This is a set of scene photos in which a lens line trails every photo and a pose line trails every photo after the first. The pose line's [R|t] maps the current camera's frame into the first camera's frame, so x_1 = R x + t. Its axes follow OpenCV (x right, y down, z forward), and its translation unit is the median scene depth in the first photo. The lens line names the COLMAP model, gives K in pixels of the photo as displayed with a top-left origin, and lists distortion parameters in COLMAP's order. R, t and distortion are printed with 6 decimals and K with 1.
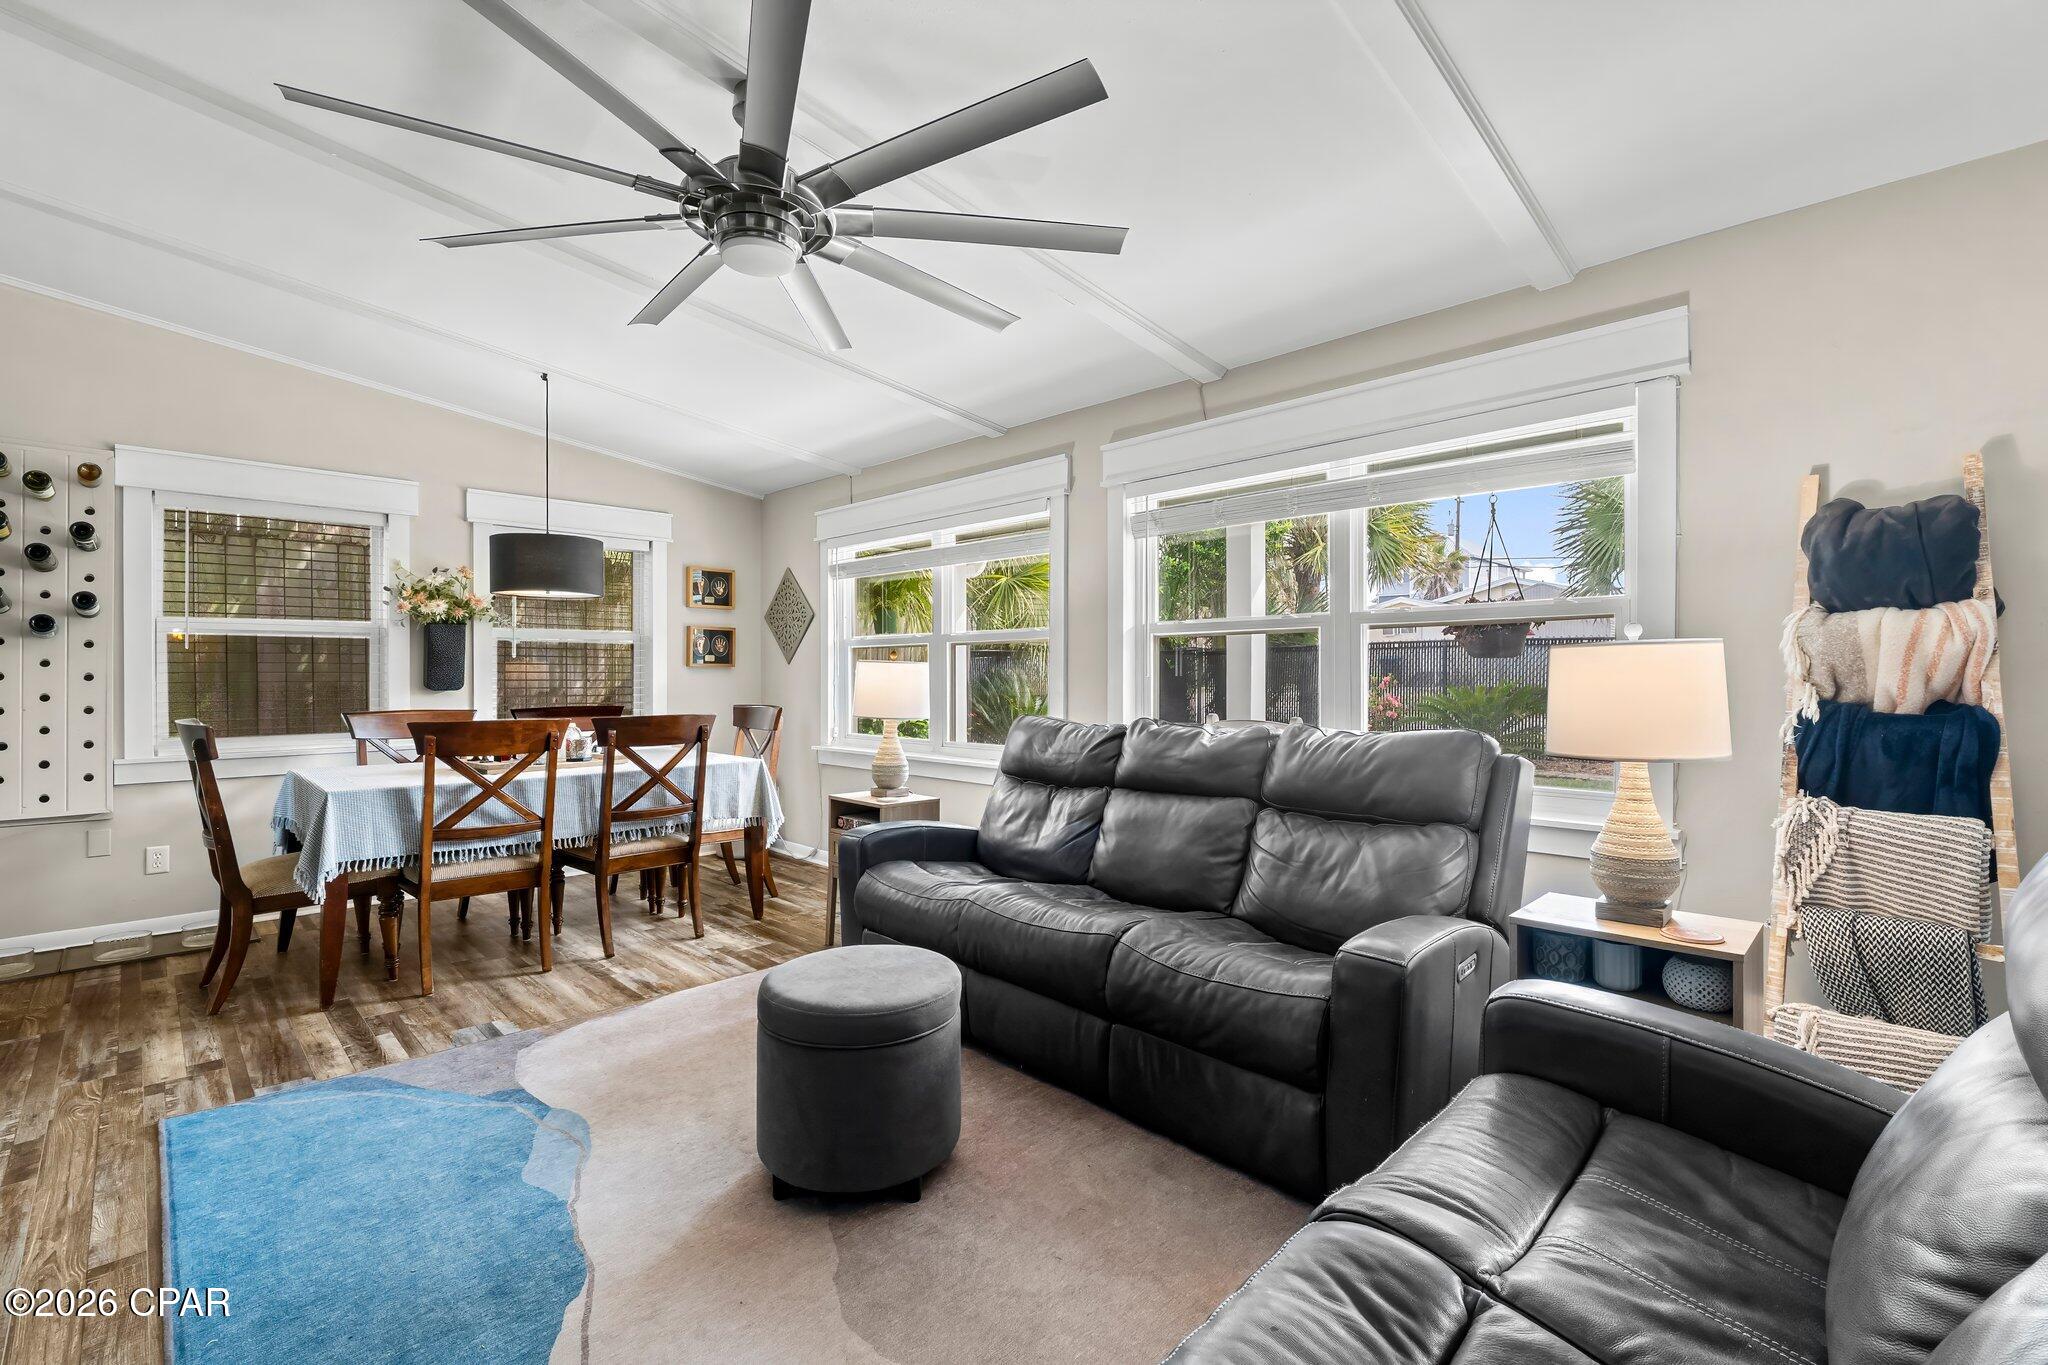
lens RADIAL K [[882.6, 0, 1024.0], [0, 882.6, 682.5], [0, 0, 1]] dist [-0.006341, -0.000929]
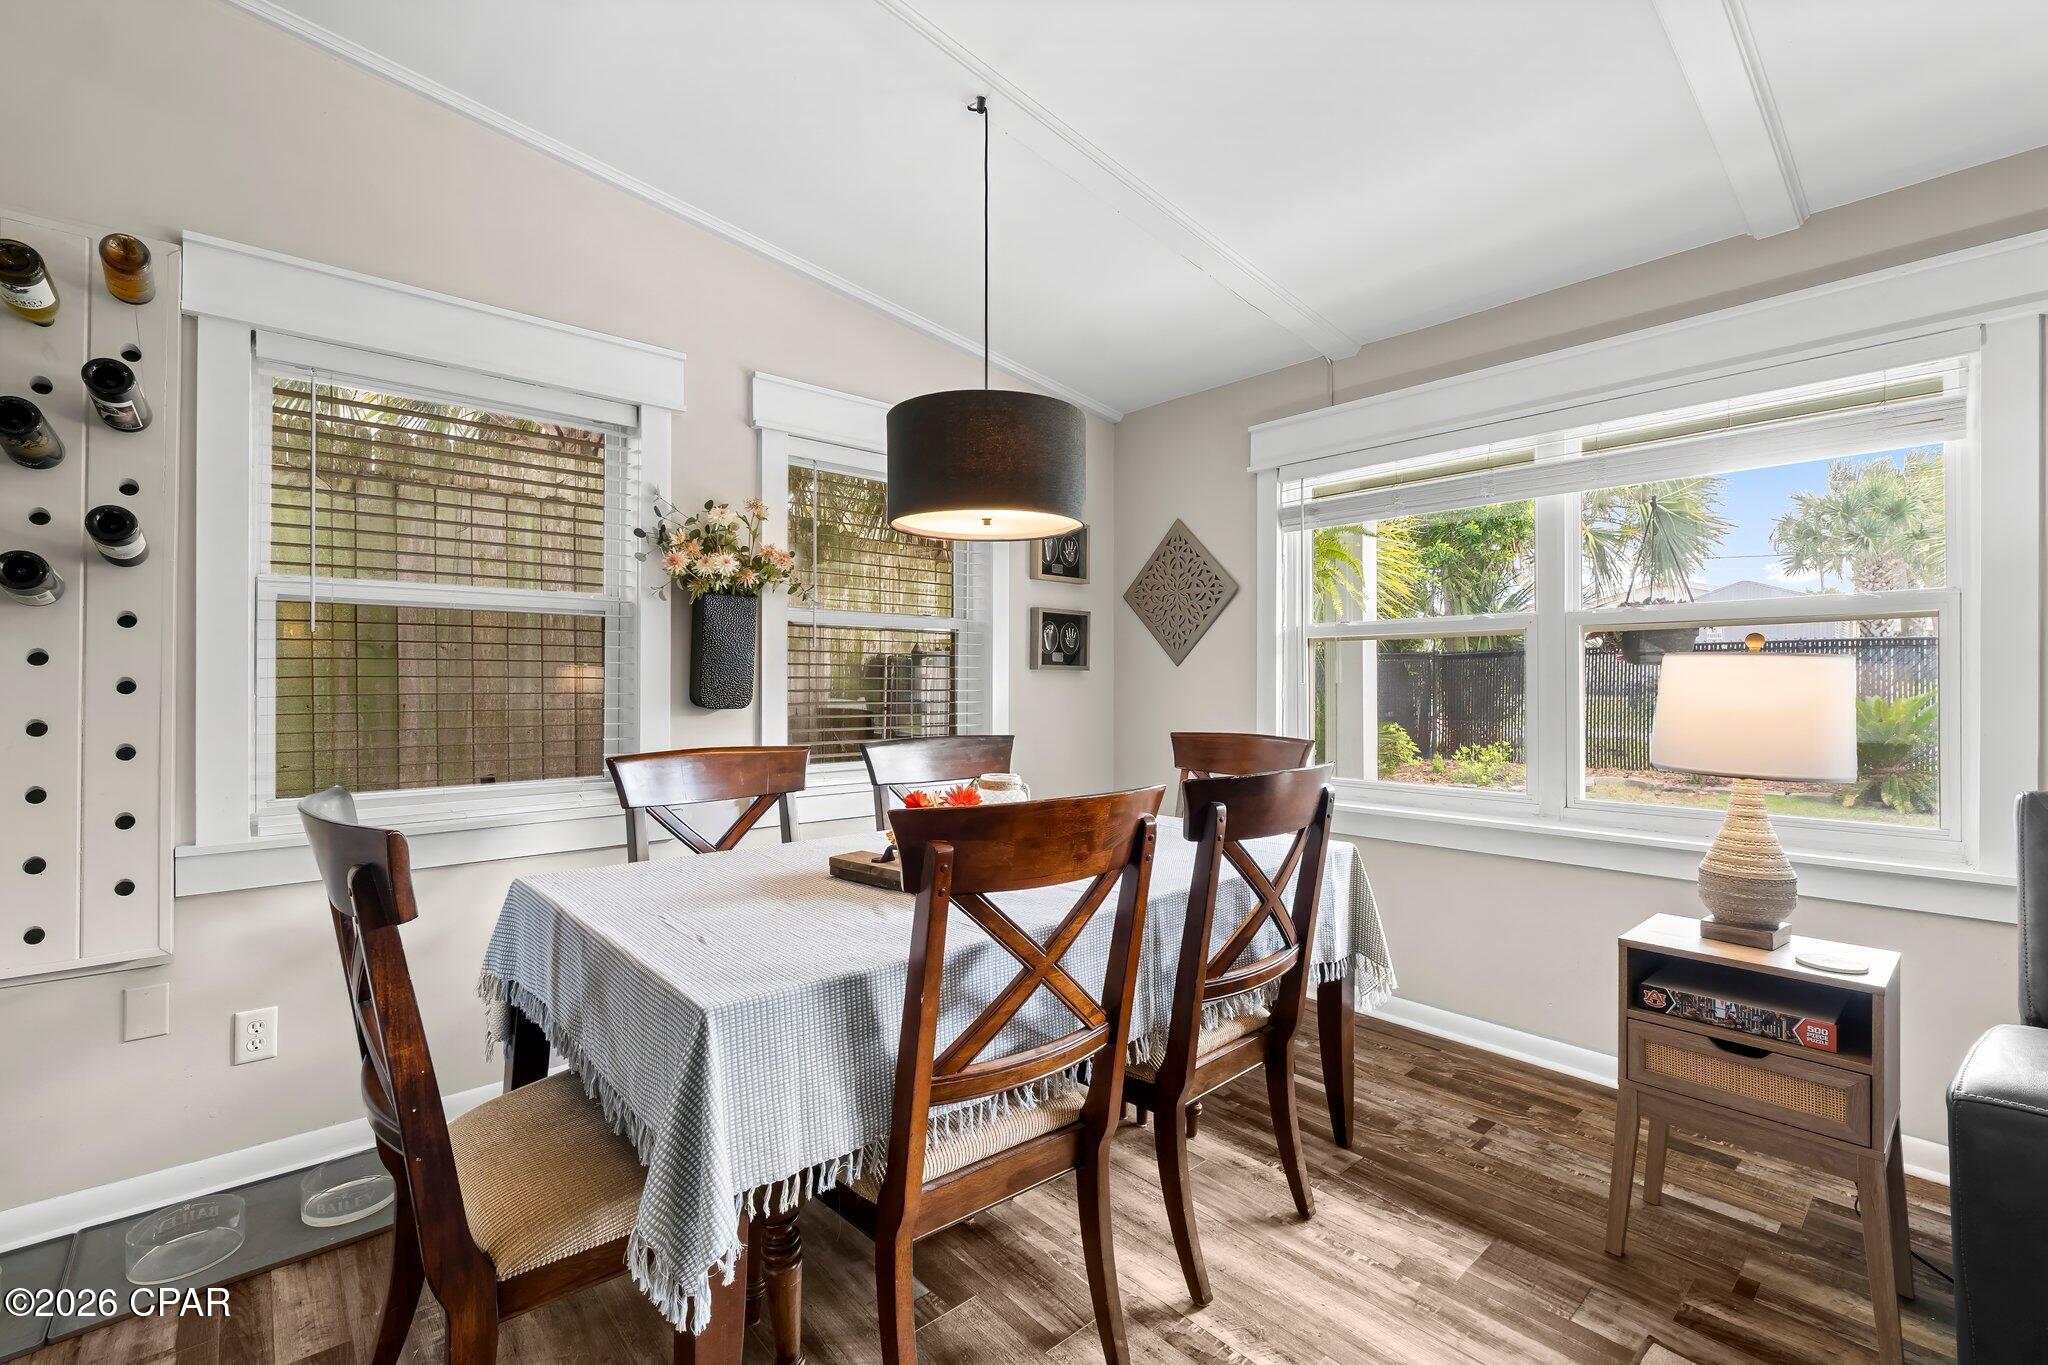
lens RADIAL K [[865.7, 0, 1024.0], [0, 865.7, 682.5], [0, 0, 1]] dist [-0.009563, 0.000842]
pose [[0.998535, 0.000417, -0.054104, -0.483867], [-0.000873, 0.999964, -0.008416, -0.004243], [0.054099, 0.008451, 0.998500, 0.491251]]
